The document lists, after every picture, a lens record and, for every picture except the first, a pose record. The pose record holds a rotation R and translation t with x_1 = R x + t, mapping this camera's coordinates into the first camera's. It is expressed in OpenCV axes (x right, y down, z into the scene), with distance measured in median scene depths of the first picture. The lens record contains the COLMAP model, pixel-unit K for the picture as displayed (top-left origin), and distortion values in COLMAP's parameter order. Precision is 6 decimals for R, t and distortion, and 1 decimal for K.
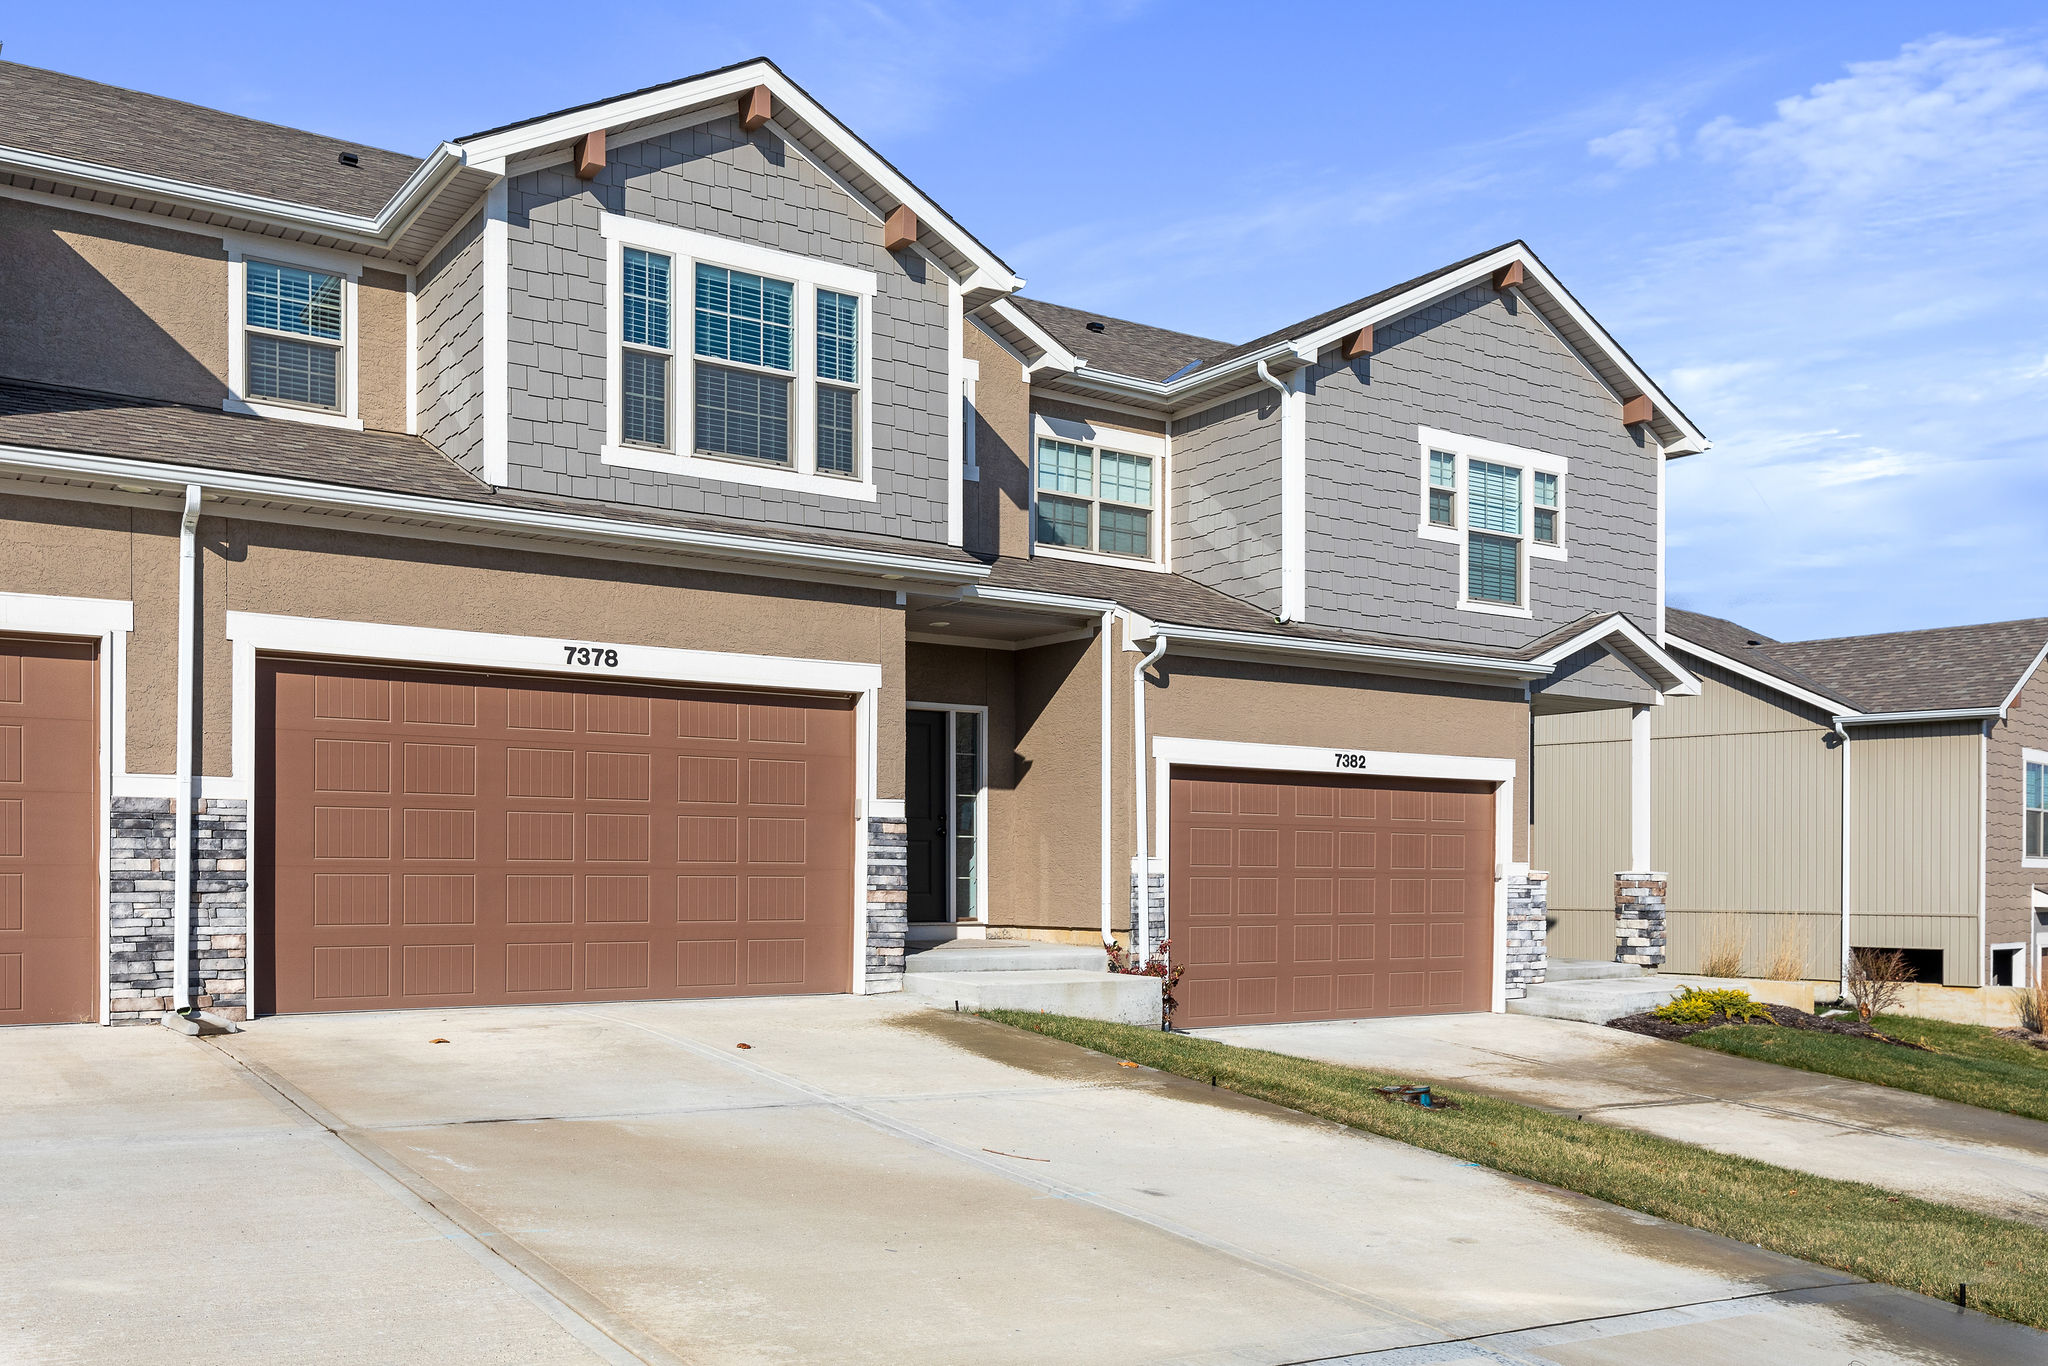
lens RADIAL K [[1719.4, 0, 1024.0], [0, 1719.4, 683.0], [0, 0, 1]] dist [0.008656, 0.001743]
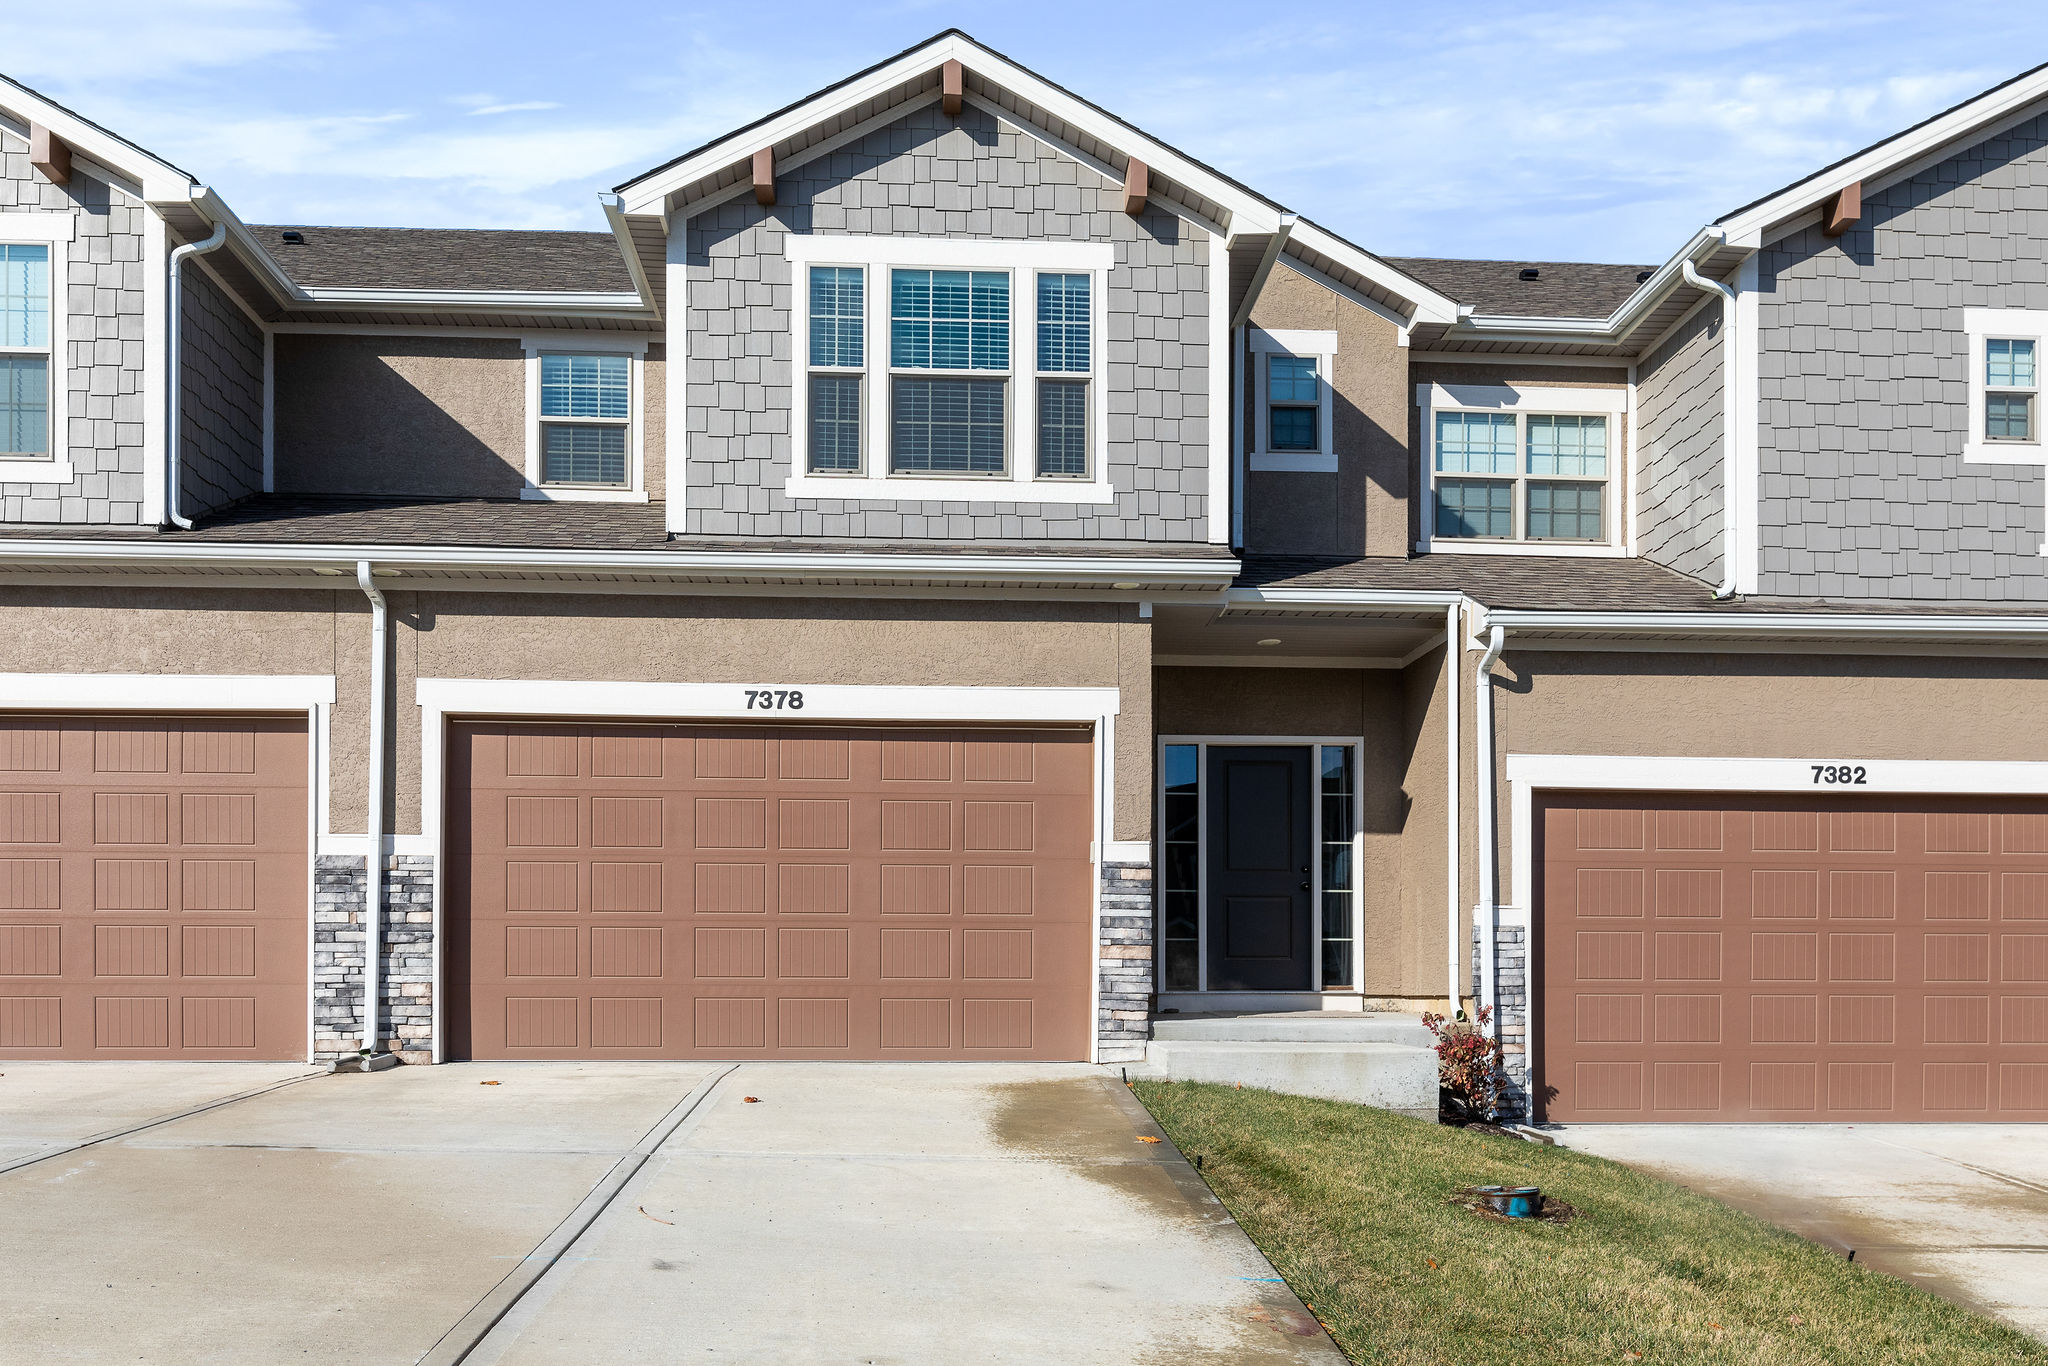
lens RADIAL K [[1764.4, 0, 1024.0], [0, 1764.4, 808.7], [0, 0, 1]] dist [0.004006, 0.002827]
pose [[0.862888, -0.051681, -0.502745, 0.326059], [0.057364, 0.998345, -0.004171, 0.052138], [0.502128, -0.025240, 0.864425, 0.203615]]
